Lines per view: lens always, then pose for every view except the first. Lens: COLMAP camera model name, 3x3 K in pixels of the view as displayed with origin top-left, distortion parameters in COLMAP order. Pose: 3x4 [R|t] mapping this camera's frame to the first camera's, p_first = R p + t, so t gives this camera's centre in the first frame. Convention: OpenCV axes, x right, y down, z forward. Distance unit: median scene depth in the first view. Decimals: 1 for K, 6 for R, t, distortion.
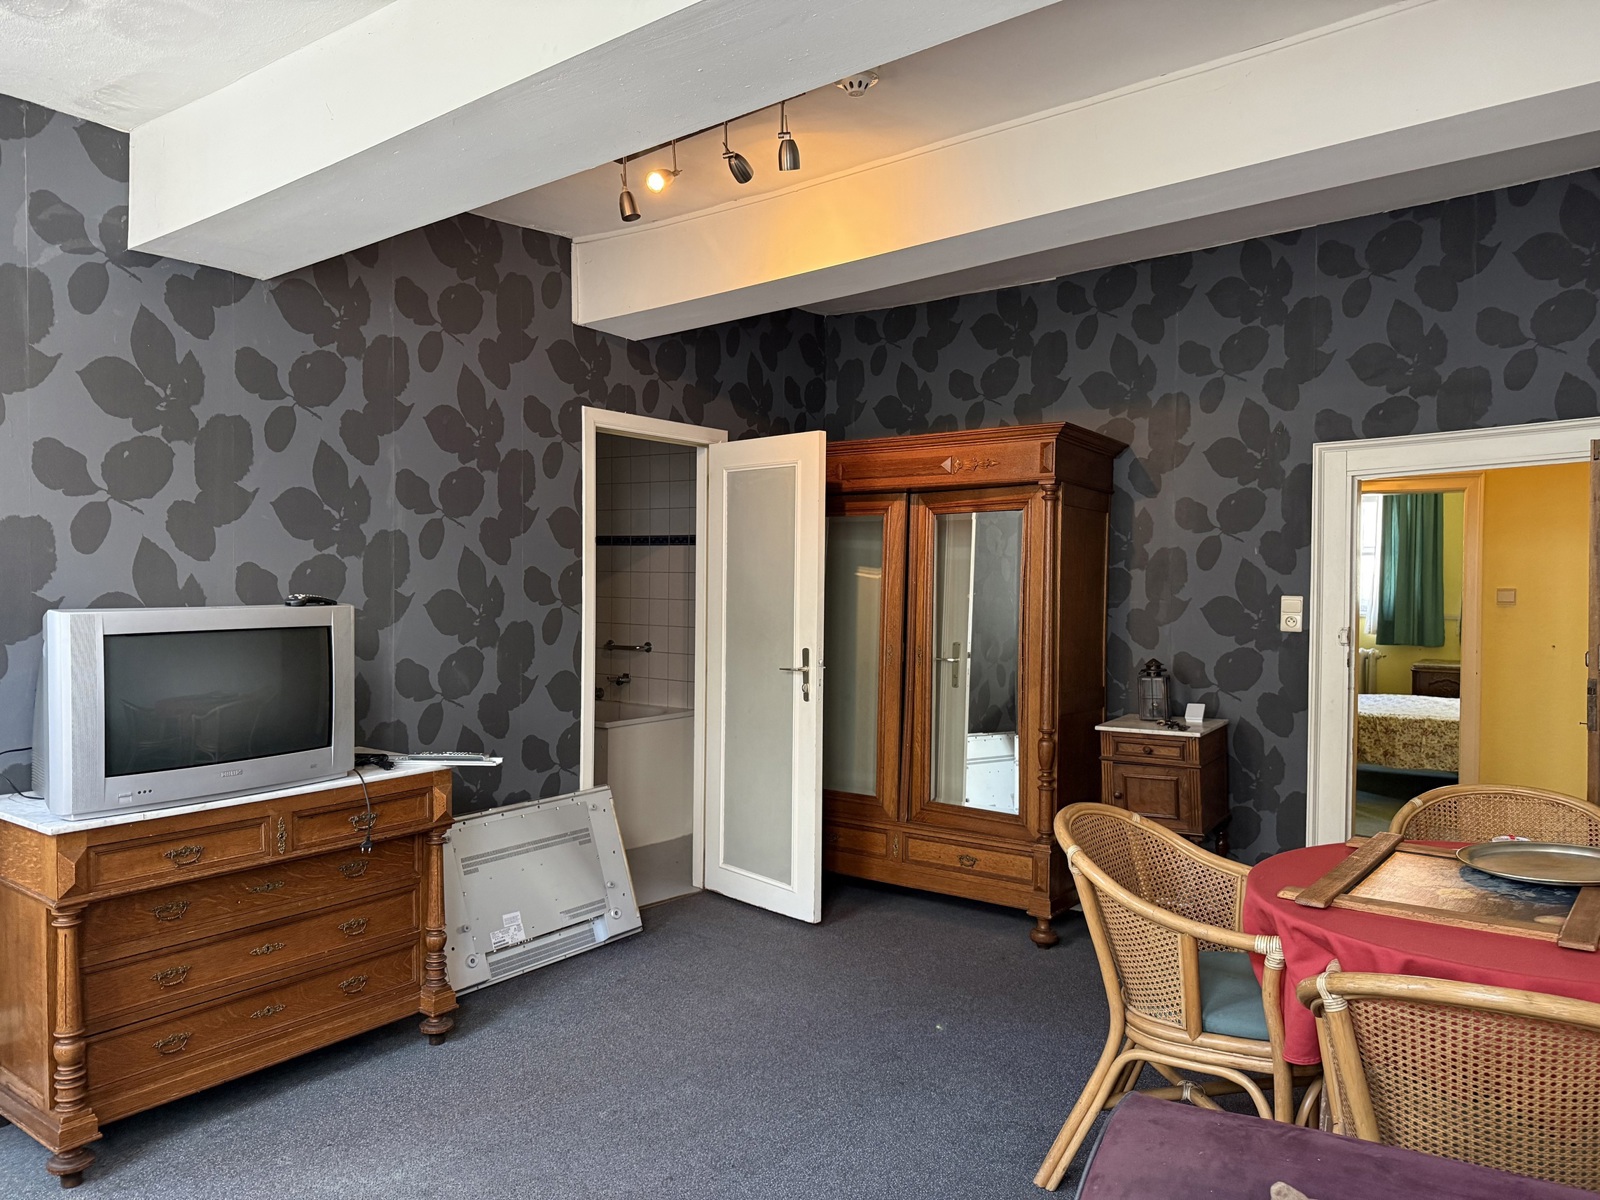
lens RADIAL K [[1090.7, 0, 800.0], [0, 1090.7, 600.0], [0, 0, 1]] dist [0.004061, 0.000828]
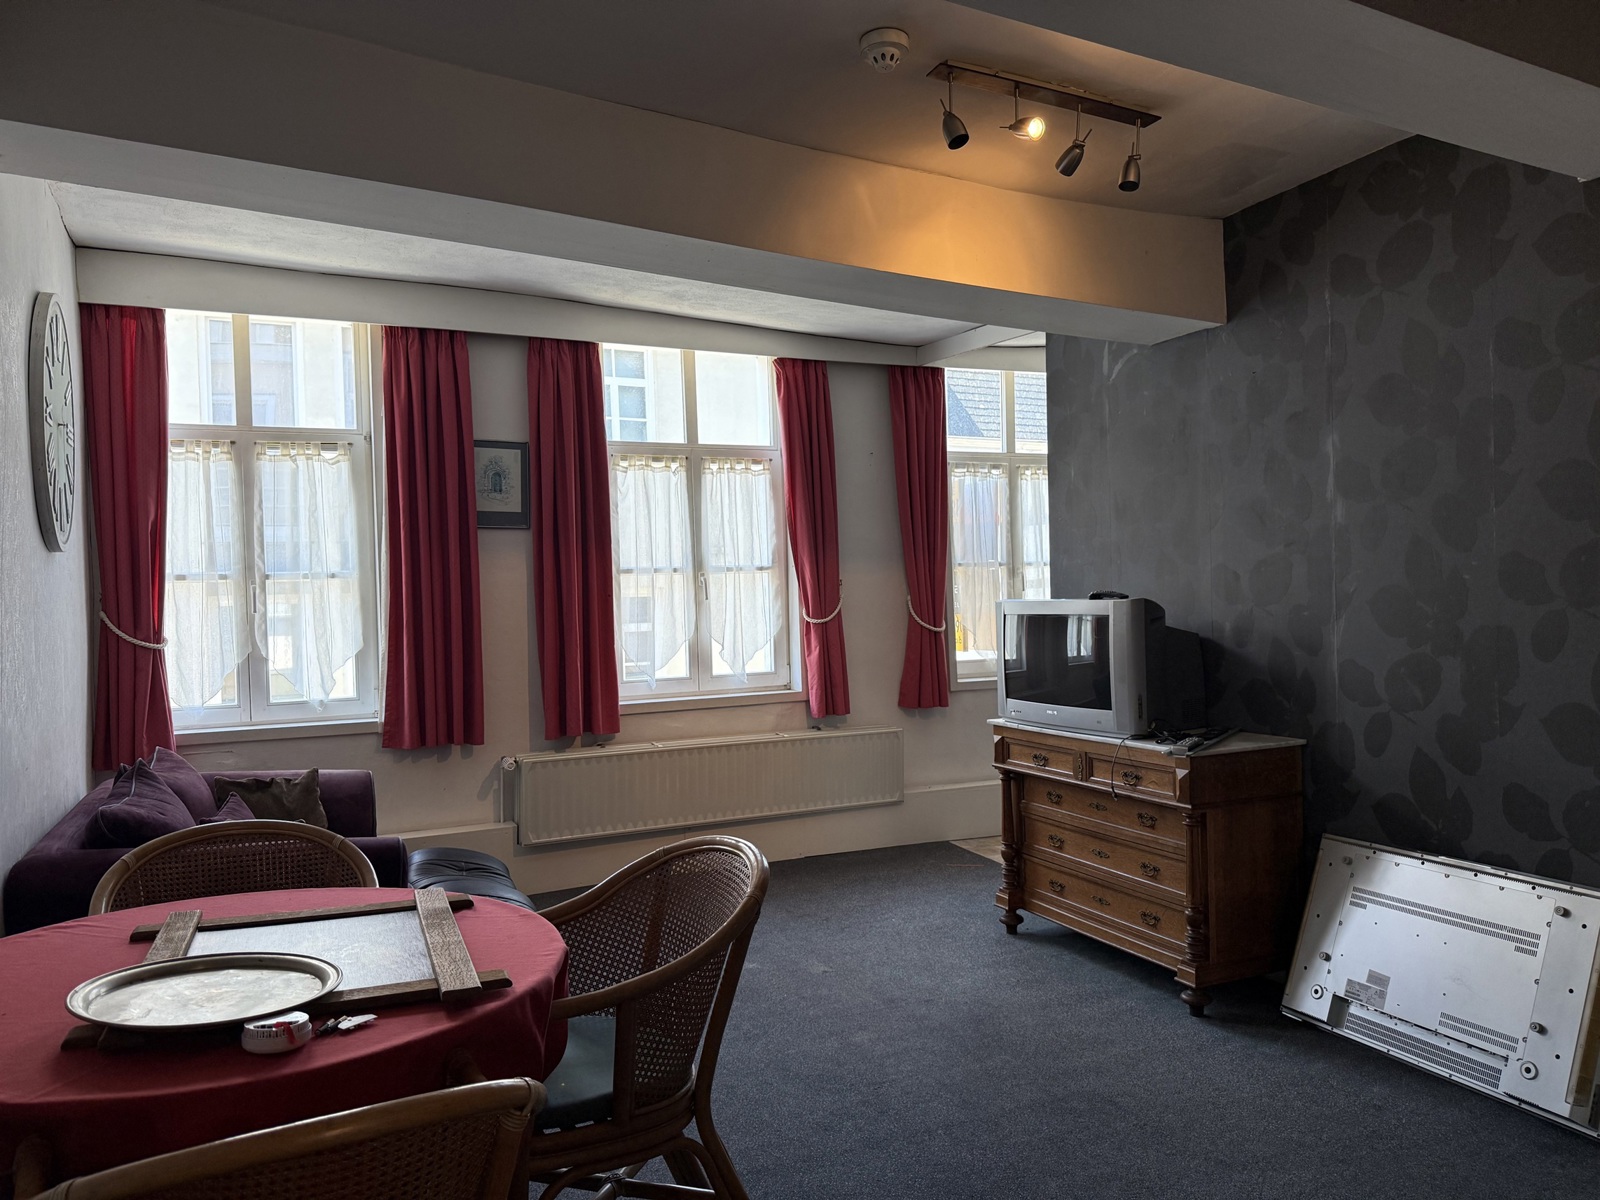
lens RADIAL K [[1090.7, 0, 800.0], [0, 1090.7, 600.0], [0, 0, 1]] dist [0.004061, 0.000828]
pose [[-0.460791, 0.008787, -0.887465, 0.670268], [-0.000924, 0.999946, 0.010381, -0.005805], [0.887508, 0.005603, -0.460757, 0.981927]]
